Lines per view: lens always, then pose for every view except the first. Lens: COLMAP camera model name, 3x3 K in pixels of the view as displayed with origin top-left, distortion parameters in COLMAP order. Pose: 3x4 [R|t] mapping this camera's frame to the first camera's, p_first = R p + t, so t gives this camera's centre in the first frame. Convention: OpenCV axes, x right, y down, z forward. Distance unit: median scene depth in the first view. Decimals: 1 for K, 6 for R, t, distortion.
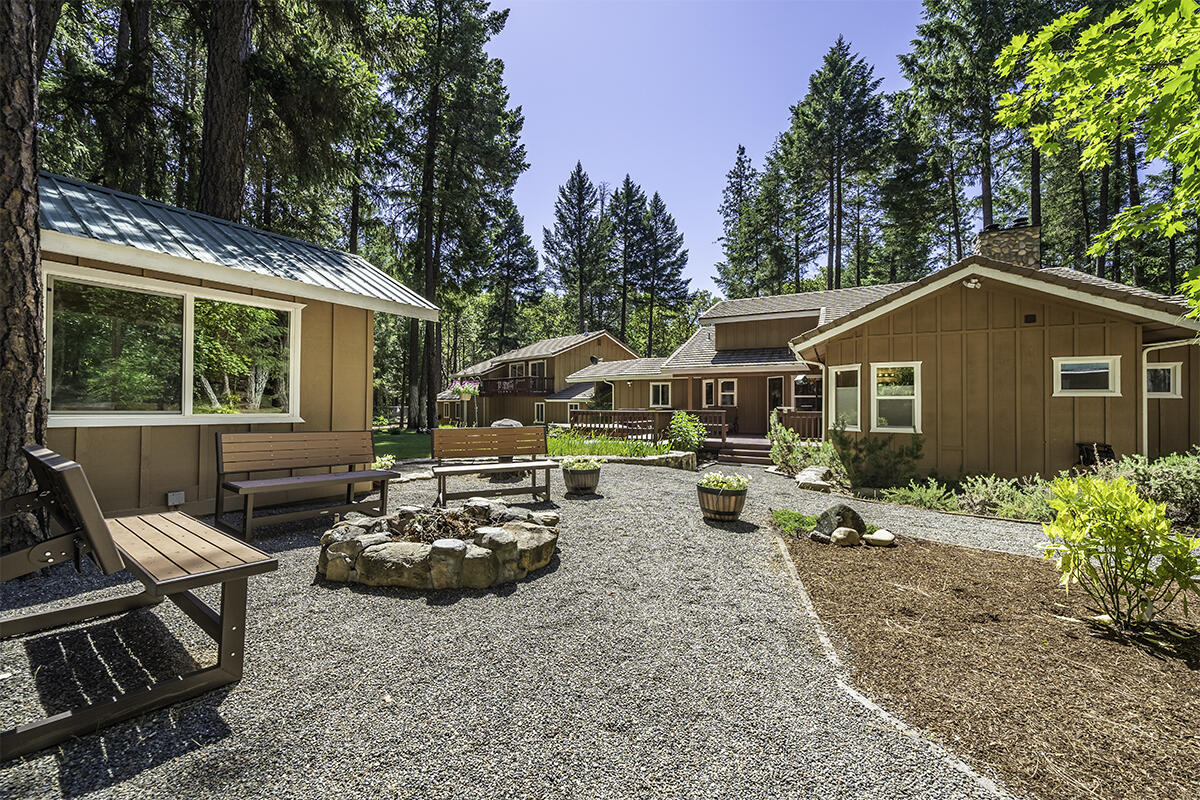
lens RADIAL K [[414.2, 0, 625.5], [0, 414.2, 404.0], [0, 0, 1]] dist [0.000599, 0.000017]
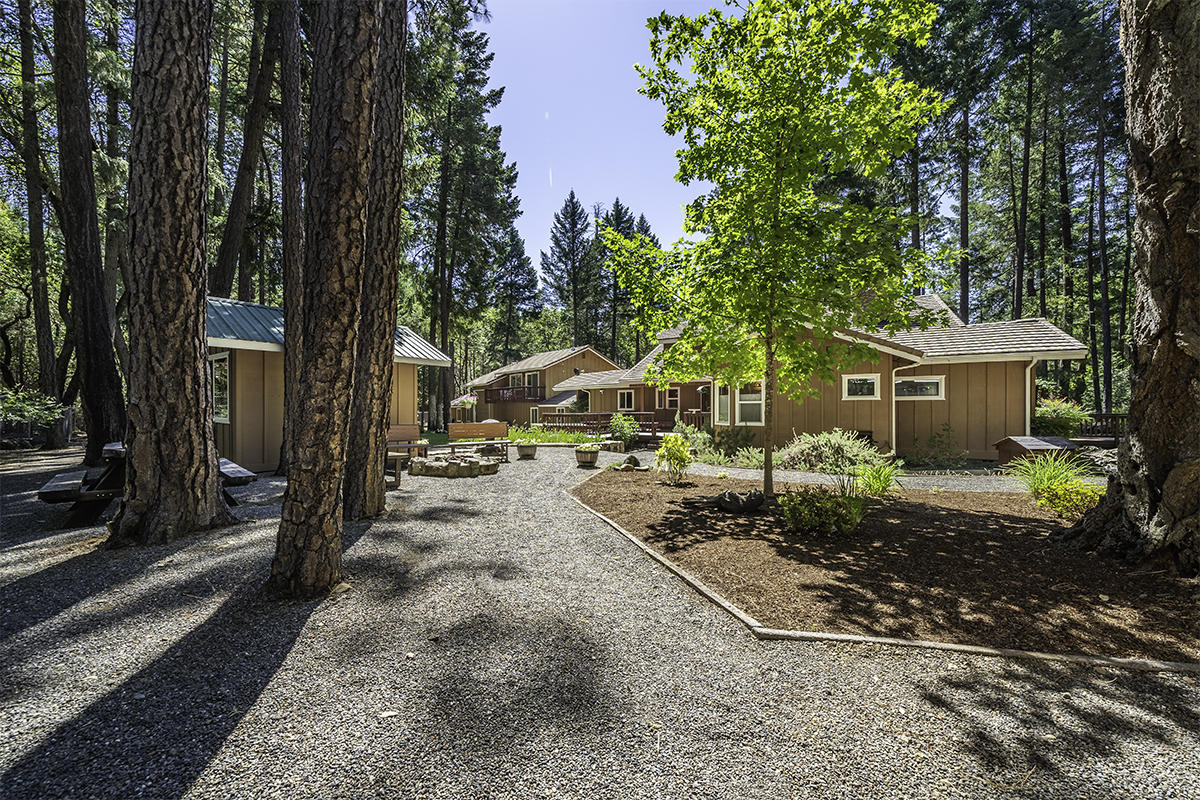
lens RADIAL K [[418.8, 0, 599.8], [0, 418.8, 404.6], [0, 0, 1]] dist [-0.000580, -0.000088]
pose [[0.996224, -0.013836, -0.085714, 0.063684], [0.013255, 0.999885, -0.007342, -0.000795], [0.085806, 0.006178, 0.996293, -0.138322]]
